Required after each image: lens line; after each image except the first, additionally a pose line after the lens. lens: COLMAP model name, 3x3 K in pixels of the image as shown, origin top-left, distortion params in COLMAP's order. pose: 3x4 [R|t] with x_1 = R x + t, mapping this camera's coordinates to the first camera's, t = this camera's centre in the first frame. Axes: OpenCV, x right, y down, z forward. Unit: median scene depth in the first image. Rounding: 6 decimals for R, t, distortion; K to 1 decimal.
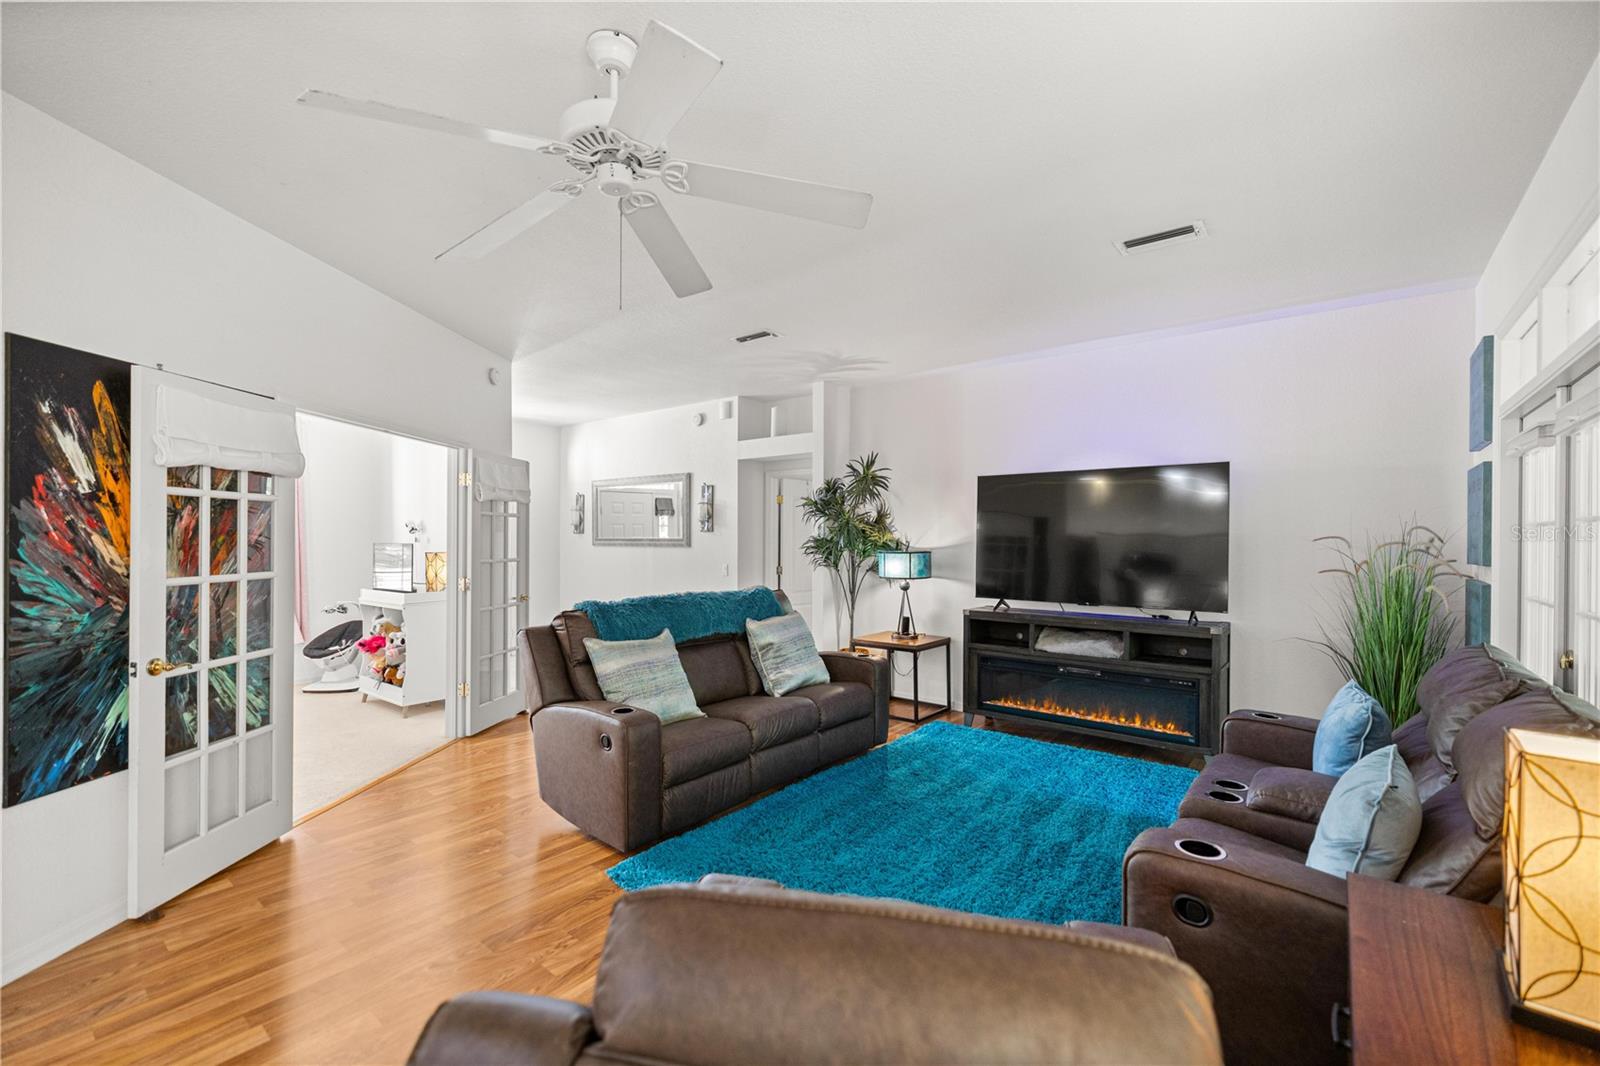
lens RADIAL K [[670.7, 0, 791.7], [0, 670.7, 540.8], [0, 0, 1]] dist [0.002021, 0.000586]
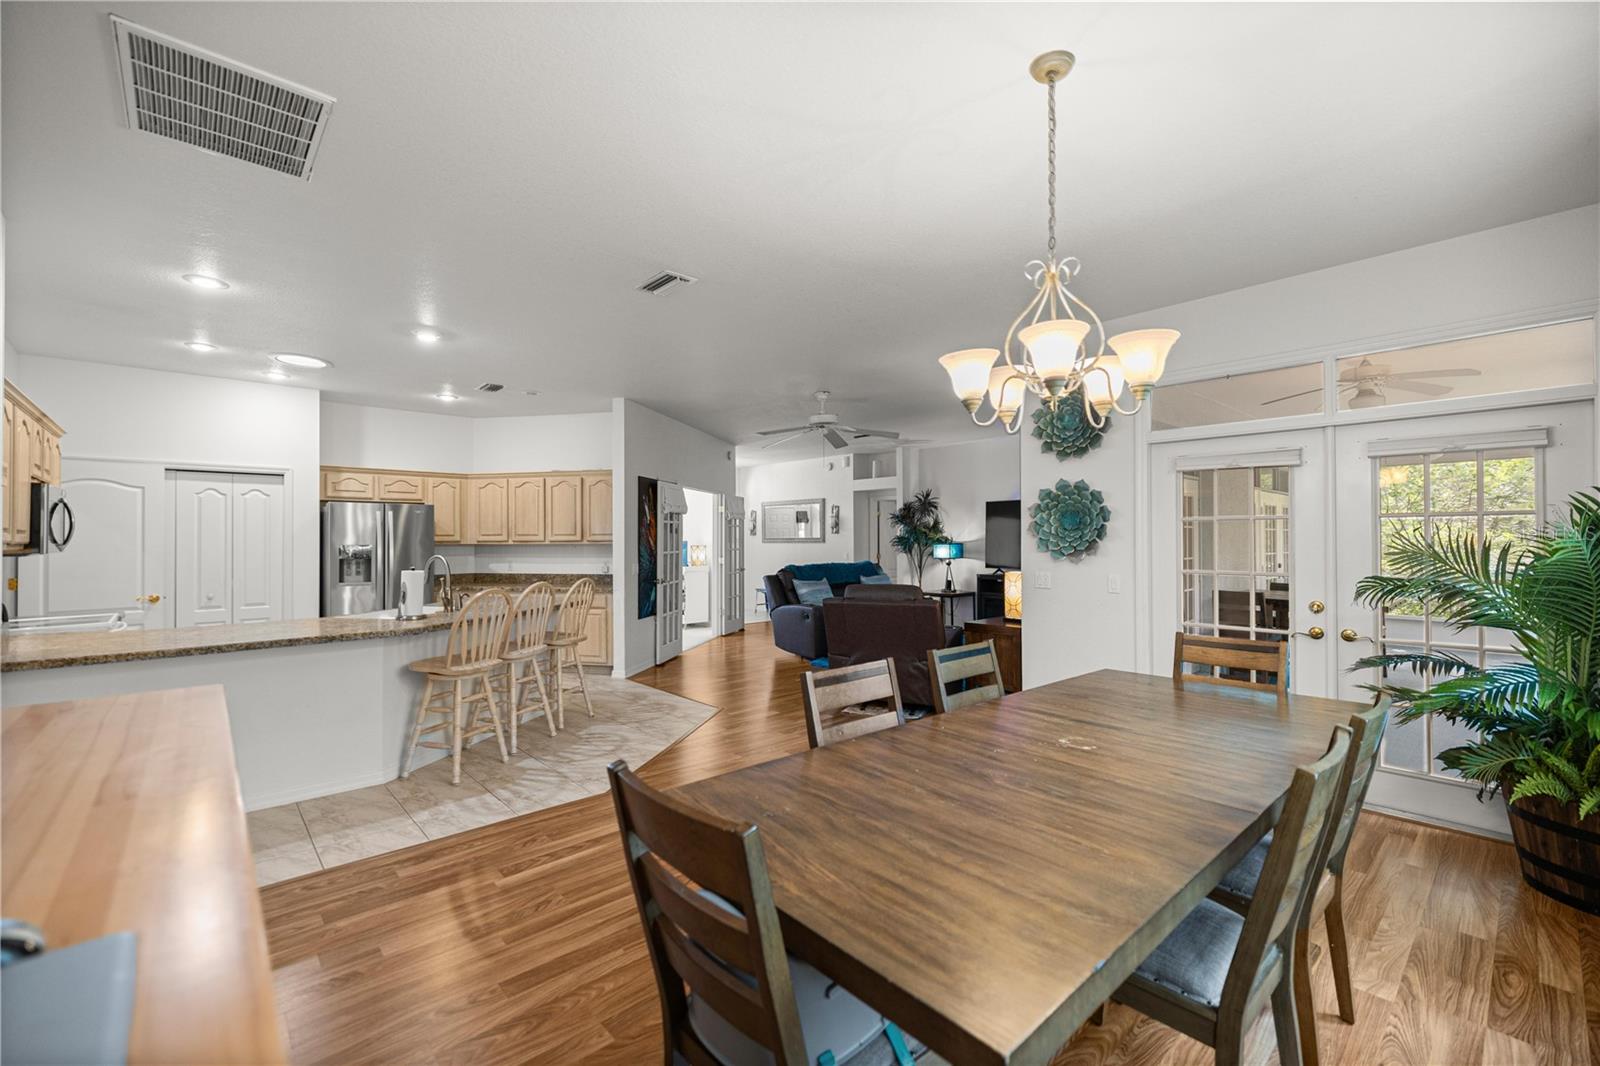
lens RADIAL K [[670.7, 0, 790.1], [0, 670.7, 535.2], [0, 0, 1]] dist [0.002021, 0.000586]
pose [[0.986869, -0.009489, -0.161243, 0.042716], [0.007983, 0.999918, -0.009991, 0.008387], [0.161324, 0.008573, 0.986864, -0.864714]]
